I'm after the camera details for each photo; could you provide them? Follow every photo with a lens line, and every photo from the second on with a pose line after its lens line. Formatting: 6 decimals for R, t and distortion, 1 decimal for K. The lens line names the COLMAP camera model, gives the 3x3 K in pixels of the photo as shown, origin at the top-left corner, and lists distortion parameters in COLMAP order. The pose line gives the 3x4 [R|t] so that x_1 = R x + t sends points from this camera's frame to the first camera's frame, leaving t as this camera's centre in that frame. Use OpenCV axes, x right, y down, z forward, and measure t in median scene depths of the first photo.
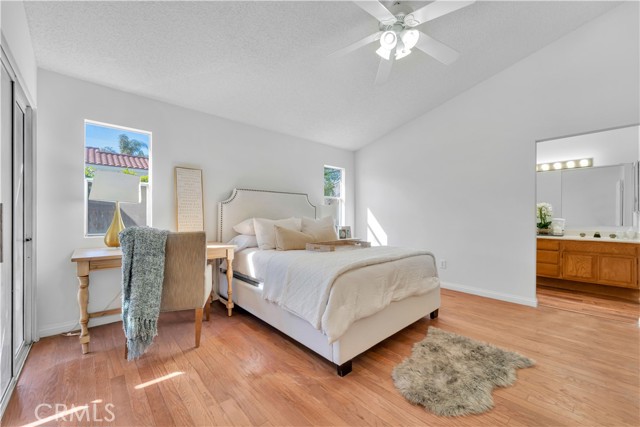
lens RADIAL K [[256.8, 0, 314.1], [0, 256.8, 215.1], [0, 0, 1]] dist [0.001423, -0.000603]
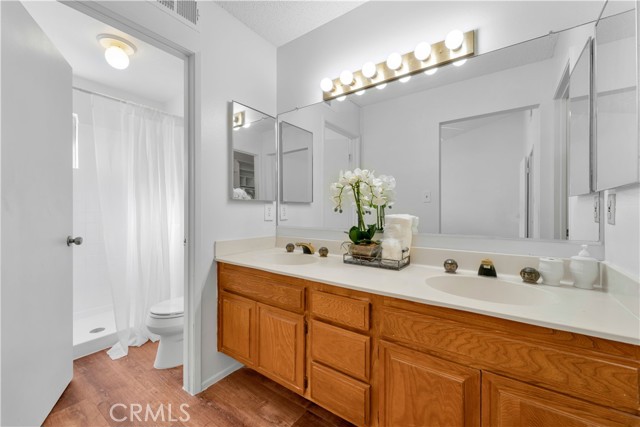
lens RADIAL K [[256.8, 0, 320.2], [0, 256.8, 211.1], [0, 0, 1]] dist [0.001423, -0.000603]
pose [[0.975823, -0.002519, 0.218546, 0.845377], [0.001610, 0.999989, 0.004338, 0.007350], [-0.218555, -0.003882, 0.975817, 0.749798]]
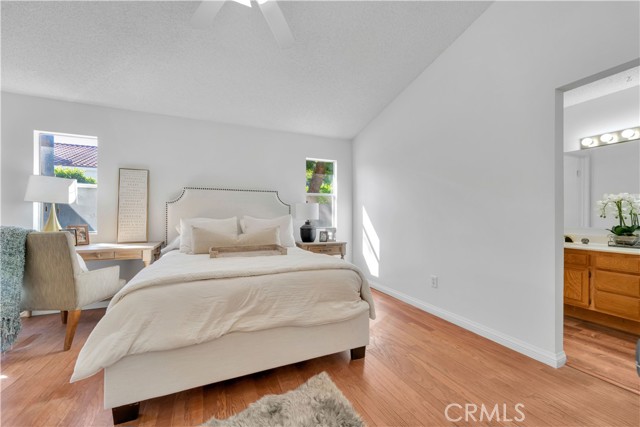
lens RADIAL K [[256.8, 0, 318.1], [0, 256.8, 216.0], [0, 0, 1]] dist [0.001423, -0.000603]
pose [[0.948981, -0.002214, -0.315326, 0.442962], [0.002928, 0.999994, 0.001790, 0.003149], [0.315320, -0.002622, 0.948982, 0.221109]]
